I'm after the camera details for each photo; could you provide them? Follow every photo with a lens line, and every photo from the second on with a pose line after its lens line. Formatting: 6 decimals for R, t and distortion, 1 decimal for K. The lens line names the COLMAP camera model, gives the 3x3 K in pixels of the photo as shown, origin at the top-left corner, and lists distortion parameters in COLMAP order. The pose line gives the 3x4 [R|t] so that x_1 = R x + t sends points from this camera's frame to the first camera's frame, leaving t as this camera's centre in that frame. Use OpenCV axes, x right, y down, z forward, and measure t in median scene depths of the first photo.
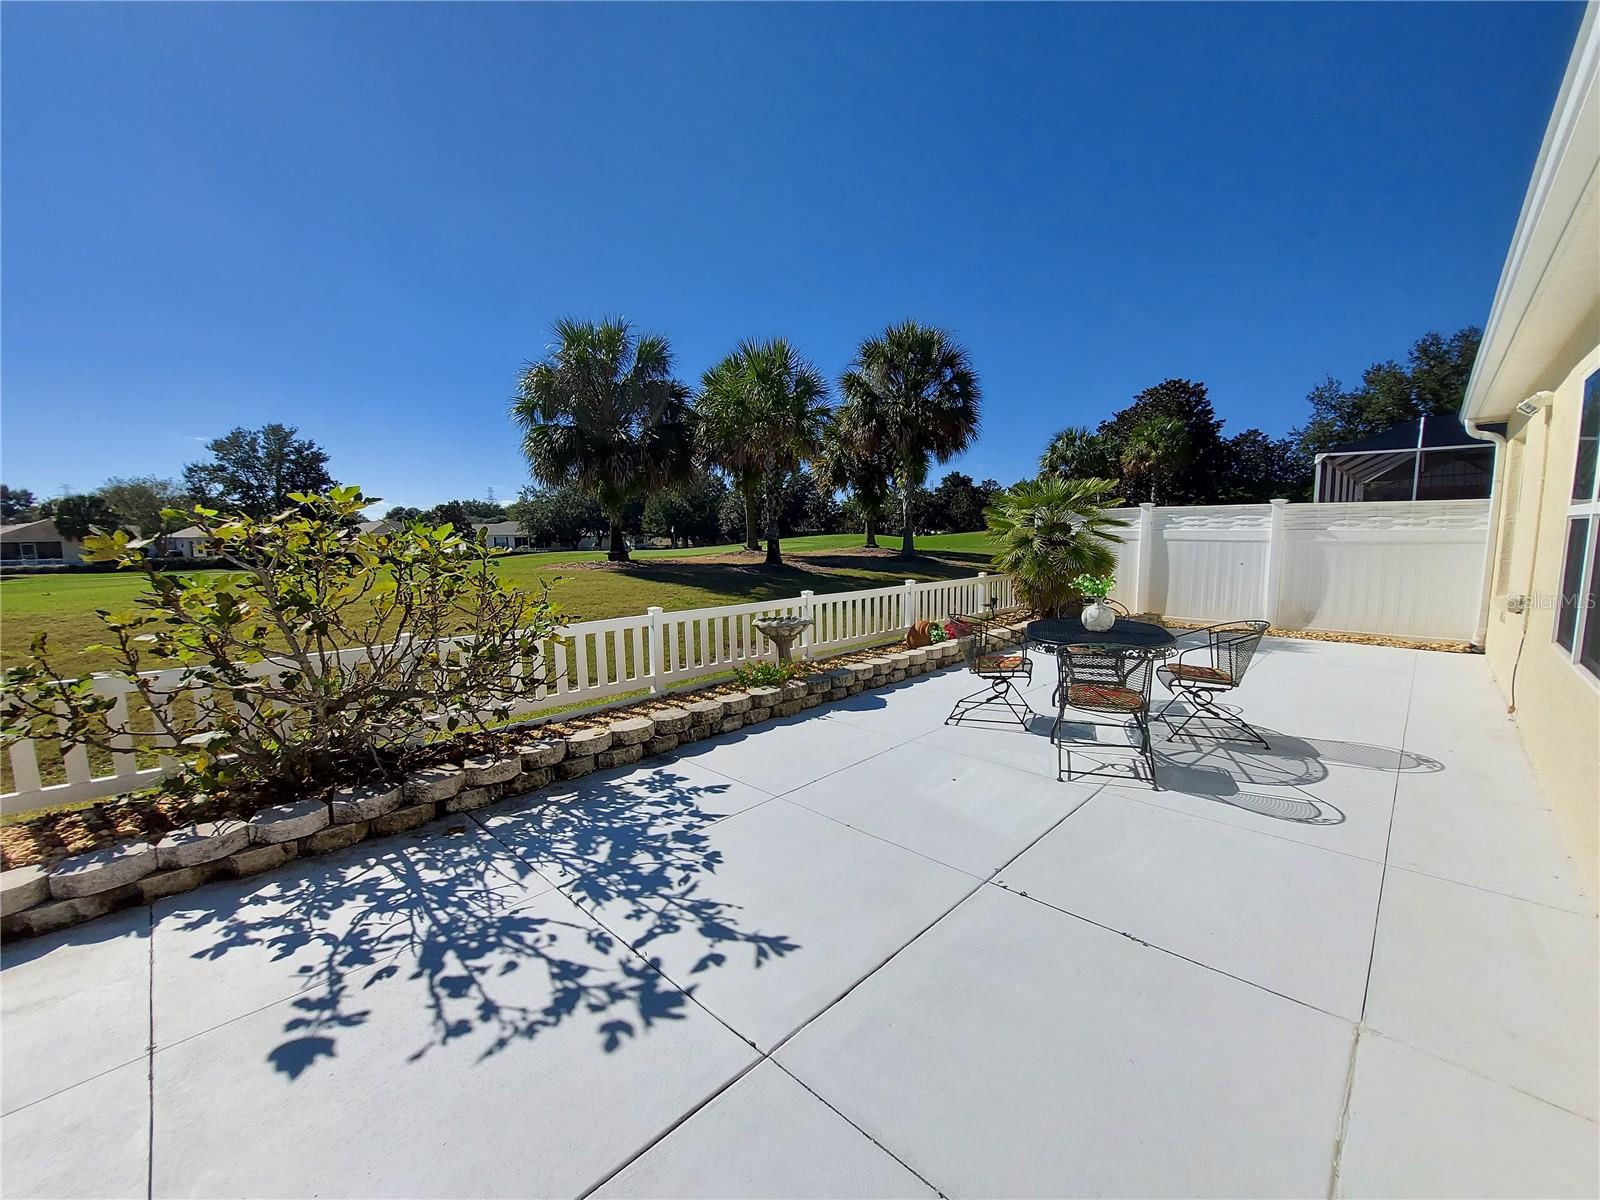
lens RADIAL K [[642.3, 0, 819.5], [0, 642.3, 599.0], [0, 0, 1]] dist [-0.021060, 0.000800]
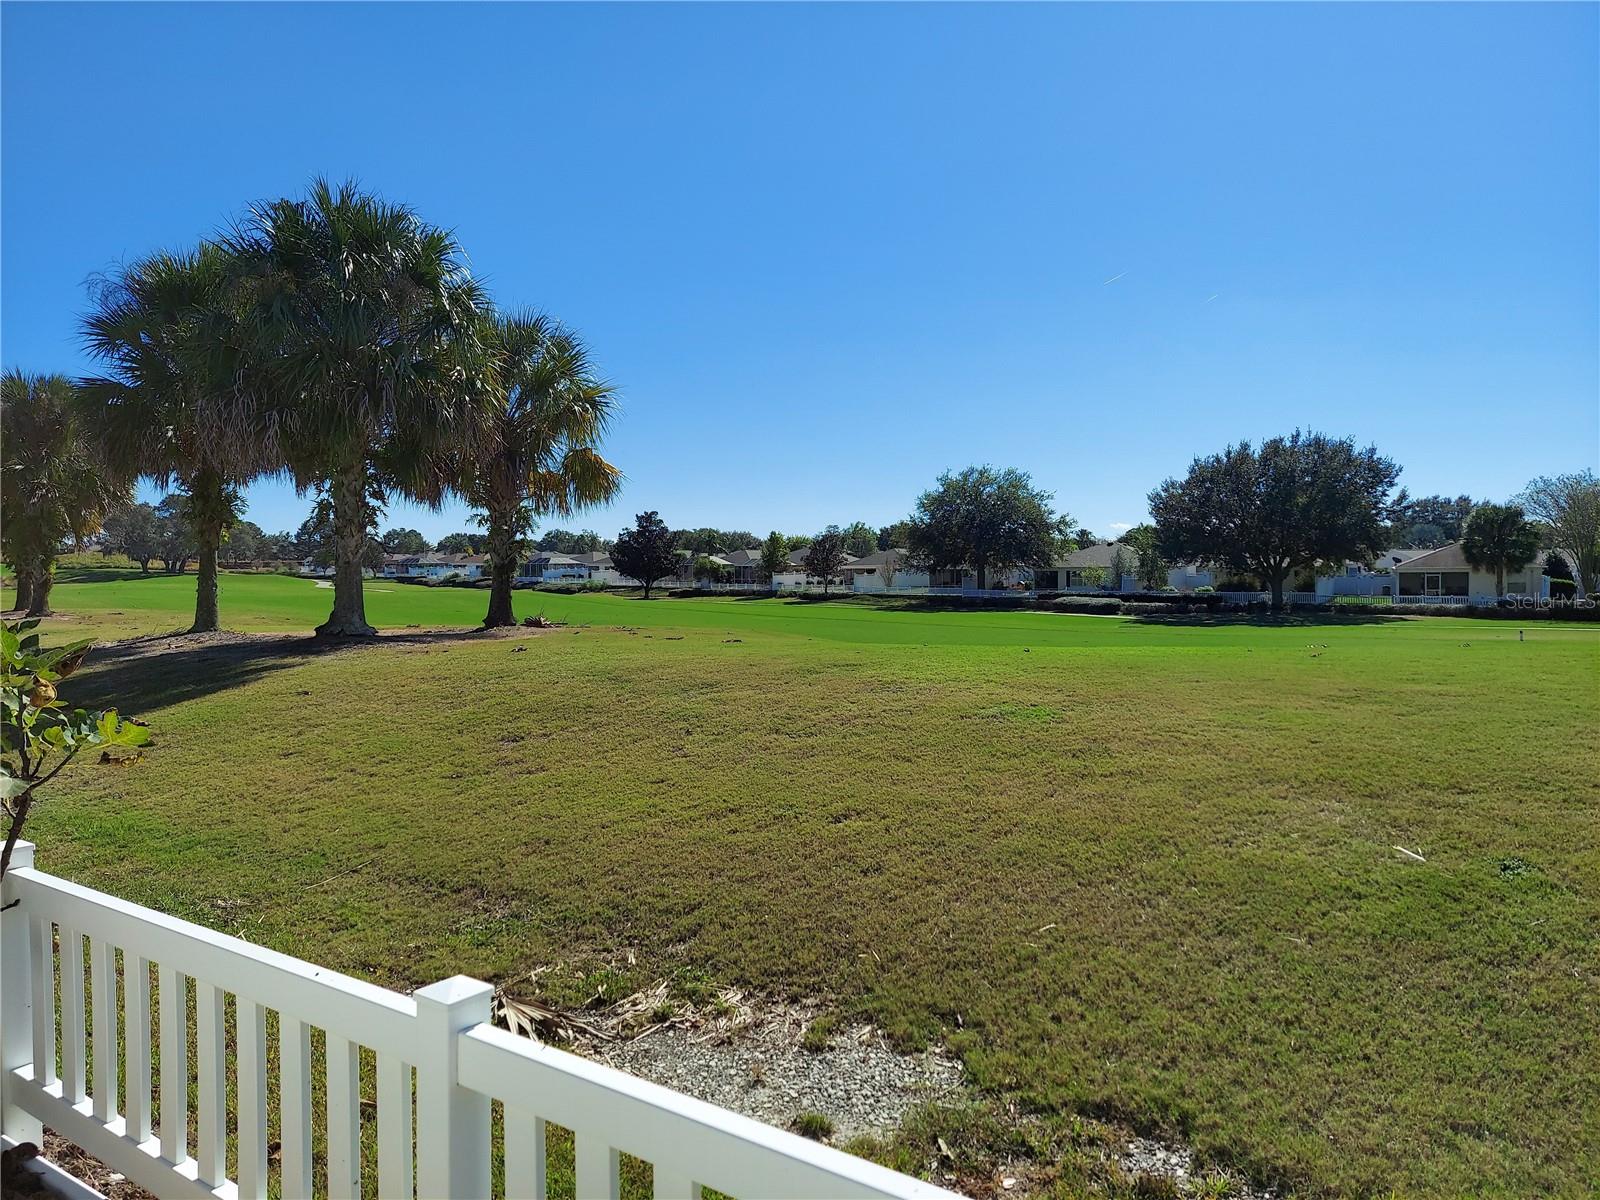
lens RADIAL K [[1136.1, 0, 800.0], [0, 1136.1, 600.0], [0, 0, 1]] dist [0.094538, -0.120602]
pose [[0.116859, 0.033553, -0.992582, 0.009361], [-0.102521, 0.994497, 0.021548, -0.010839], [0.987843, 0.099243, 0.119656, 0.090217]]
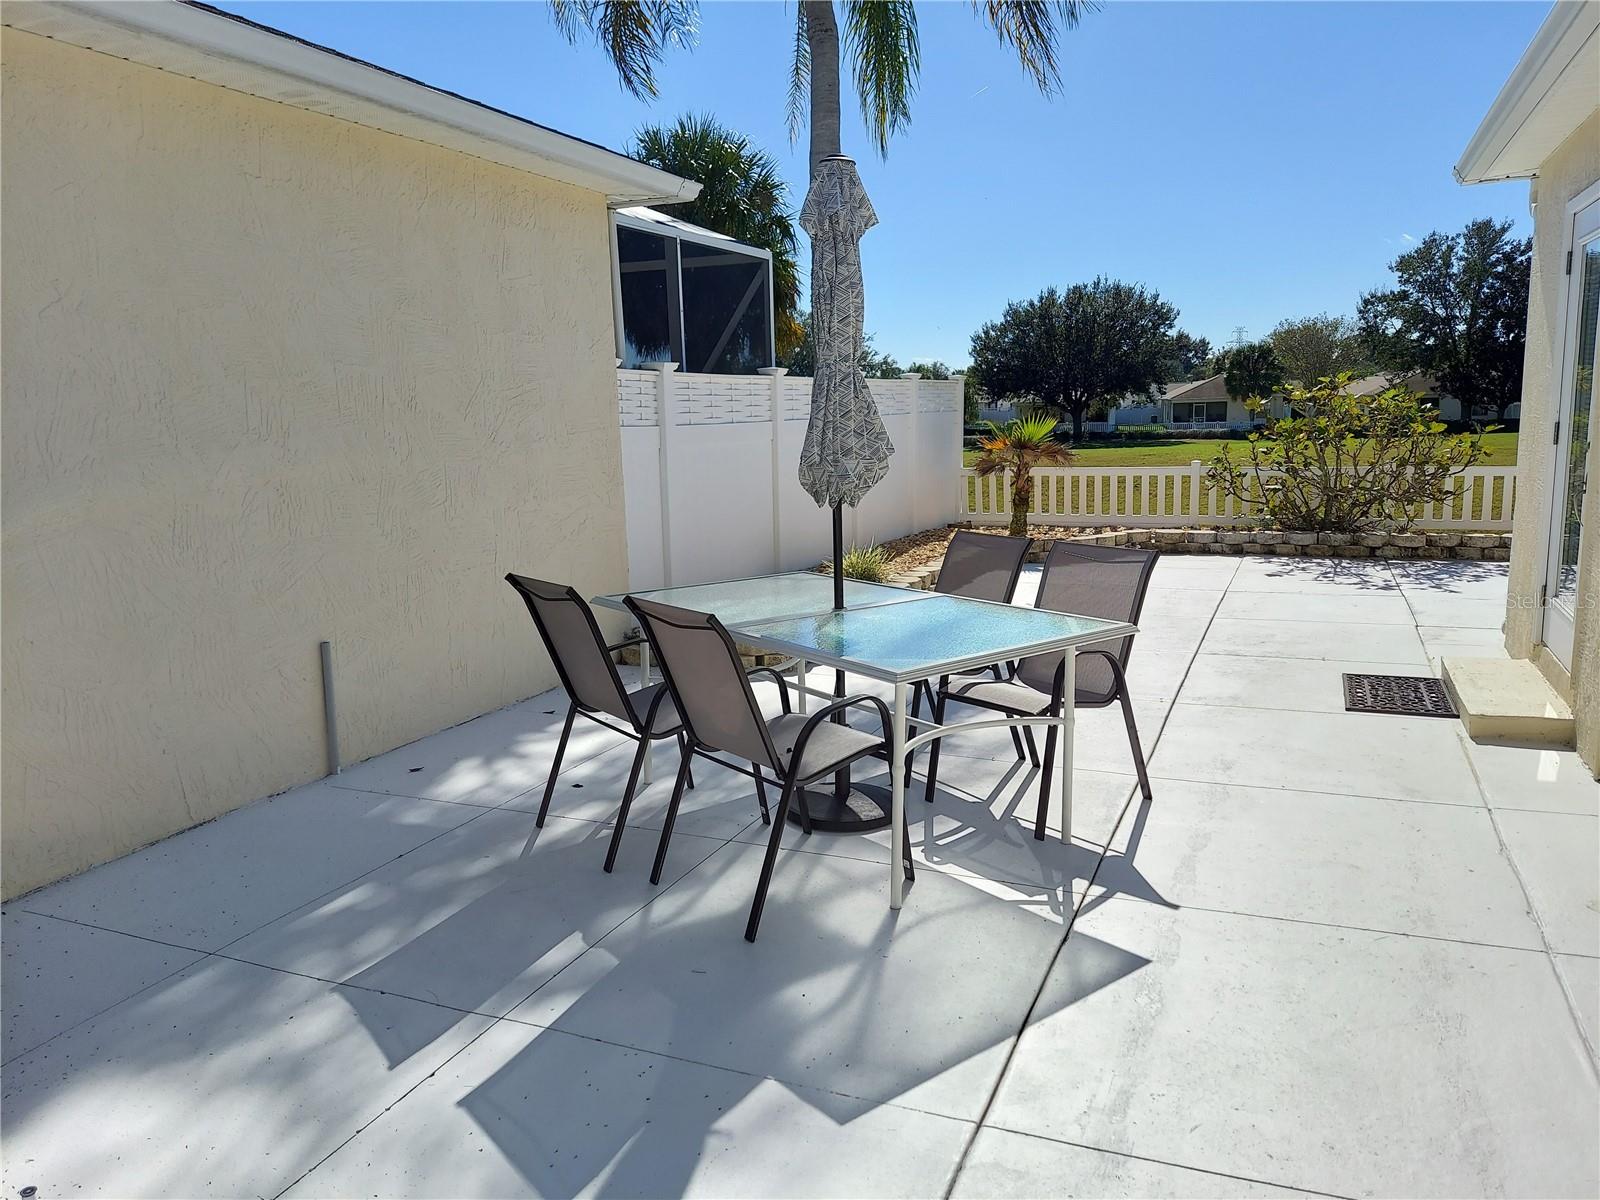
lens RADIAL K [[1155.7, 0, 820.6], [0, 1155.7, 600.9], [0, 0, 1]] dist [0.103037, -0.117289]
pose [[0.353422, 0.154552, -0.922609, 0.109078], [-0.082153, 0.987575, 0.133965, 0.008598], [0.931850, 0.028449, 0.361727, -0.092440]]
